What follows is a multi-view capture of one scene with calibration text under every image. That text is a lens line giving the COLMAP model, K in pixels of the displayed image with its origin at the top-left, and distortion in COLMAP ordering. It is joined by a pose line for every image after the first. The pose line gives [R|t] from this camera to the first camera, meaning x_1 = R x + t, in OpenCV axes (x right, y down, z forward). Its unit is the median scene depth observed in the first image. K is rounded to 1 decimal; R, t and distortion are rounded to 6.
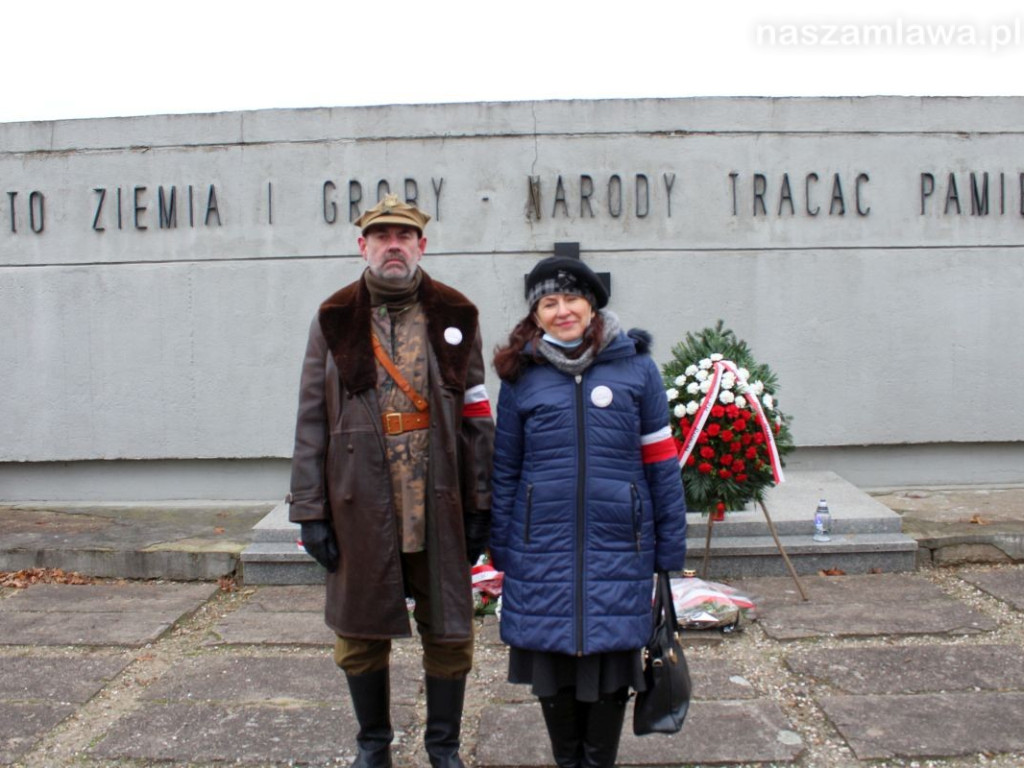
lens RADIAL K [[1034.3, 0, 509.8], [0, 1034.3, 381.6], [0, 0, 1]] dist [-0.154704, 0.154937]
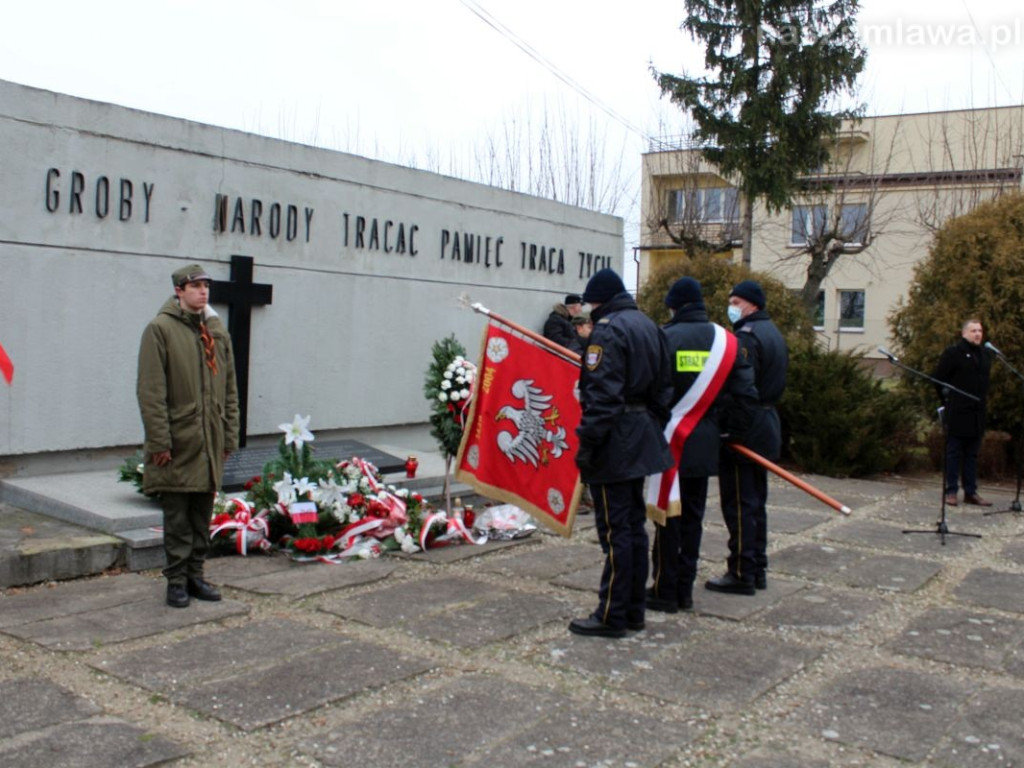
lens RADIAL K [[1101.9, 0, 511.8], [0, 1101.9, 370.2], [0, 0, 1]] dist [-0.120075, 0.213470]
pose [[0.552892, 0.010111, 0.833192, -0.809637], [-0.001663, 0.999938, -0.011031, 0.007177], [-0.833252, 0.004713, 0.552874, 0.067091]]
